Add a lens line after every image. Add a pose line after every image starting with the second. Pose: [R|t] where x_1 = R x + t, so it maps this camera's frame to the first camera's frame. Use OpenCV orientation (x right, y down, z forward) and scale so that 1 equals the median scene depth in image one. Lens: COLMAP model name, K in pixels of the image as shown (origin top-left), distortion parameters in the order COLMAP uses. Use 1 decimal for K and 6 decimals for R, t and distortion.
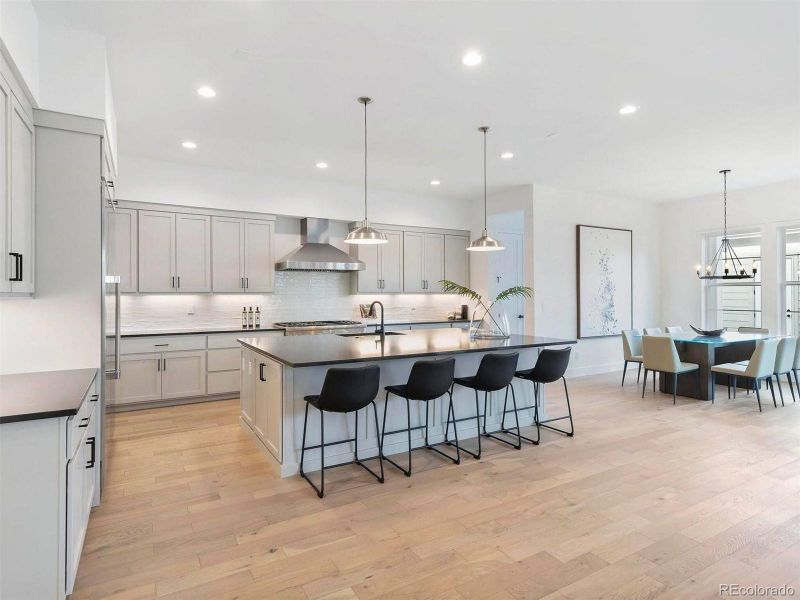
lens RADIAL K [[461.0, 0, 400.8], [0, 461.0, 293.9], [0, 0, 1]] dist [0.016222, -0.000364]
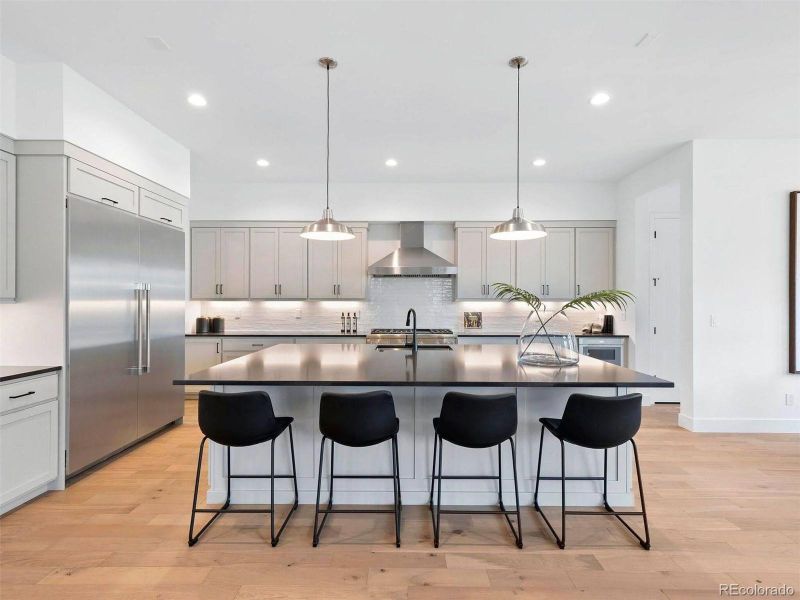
lens RADIAL K [[412.9, 0, 397.3], [0, 412.9, 299.7], [0, 0, 1]] dist [0.008273, -0.001087]
pose [[0.851816, 0.001572, -0.523838, 0.322873], [-0.003206, 0.999992, -0.002212, 0.000816], [0.523831, 0.003563, 0.851815, 0.342241]]
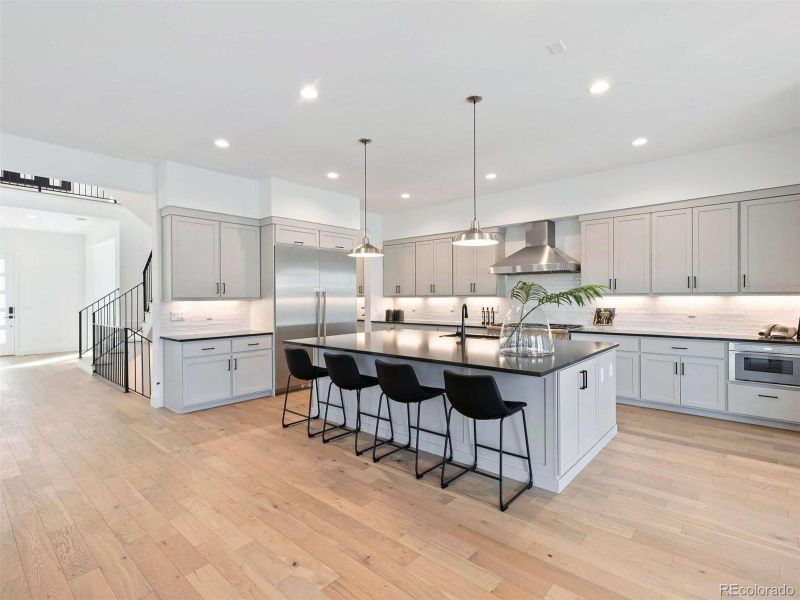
lens RADIAL K [[396.1, 0, 387.8], [0, 396.1, 310.6], [0, 0, 1]] dist [0.001322, 0.000332]
pose [[0.288422, 0.033063, -0.956932, 0.740421], [0.006141, 0.999319, 0.036378, -0.002937], [0.957484, -0.016369, 0.288023, 0.584652]]
